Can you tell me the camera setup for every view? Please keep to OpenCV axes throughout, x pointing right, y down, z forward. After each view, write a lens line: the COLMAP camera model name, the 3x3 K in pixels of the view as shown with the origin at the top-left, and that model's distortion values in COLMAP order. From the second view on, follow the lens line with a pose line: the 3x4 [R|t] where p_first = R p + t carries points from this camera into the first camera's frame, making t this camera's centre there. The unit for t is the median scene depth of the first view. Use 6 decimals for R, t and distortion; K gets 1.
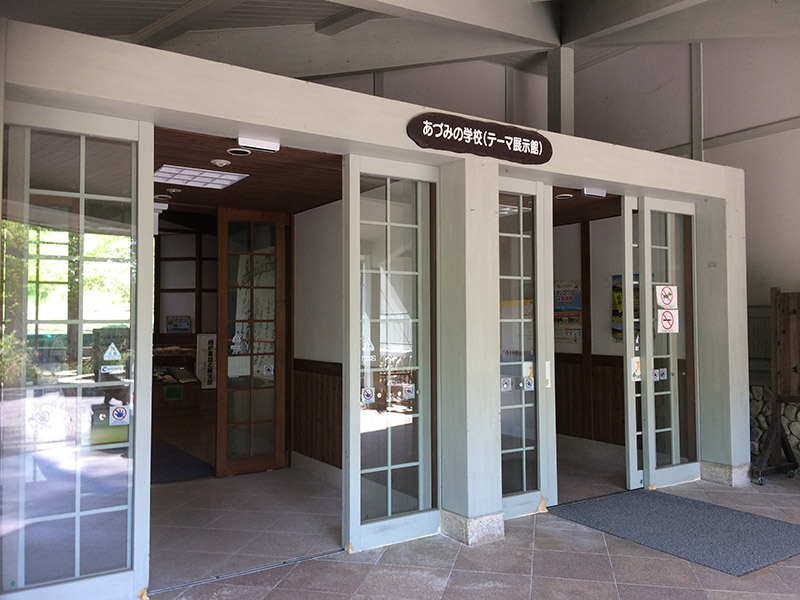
lens RADIAL K [[664.1, 0, 400.0], [0, 664.1, 300.0], [0, 0, 1]] dist [0.105915, -0.130350]
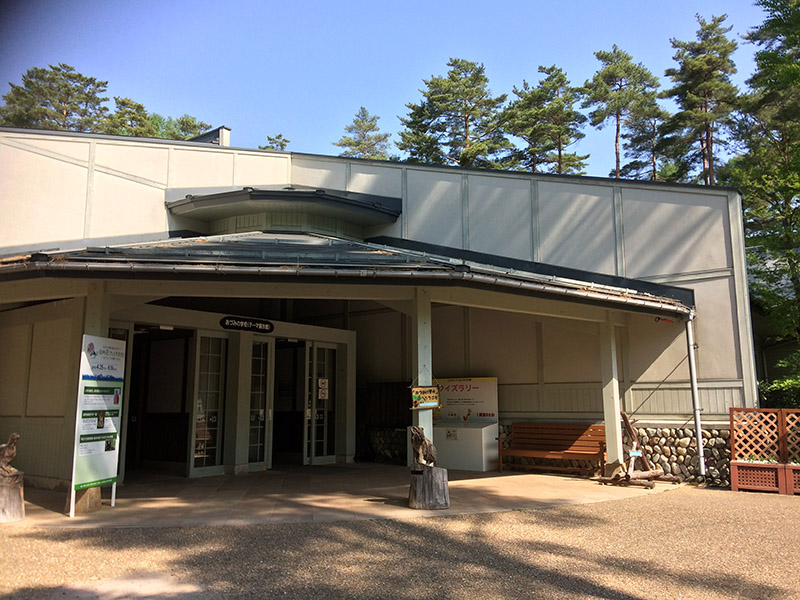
lens RADIAL K [[664.1, 0, 400.0], [0, 664.1, 300.0], [0, 0, 1]] dist [0.105915, -0.130350]
pose [[0.938314, 0.056078, 0.341206, -0.177306], [-0.011033, 0.991115, -0.132552, 0.011669], [-0.345607, 0.120611, 0.930596, -1.375937]]
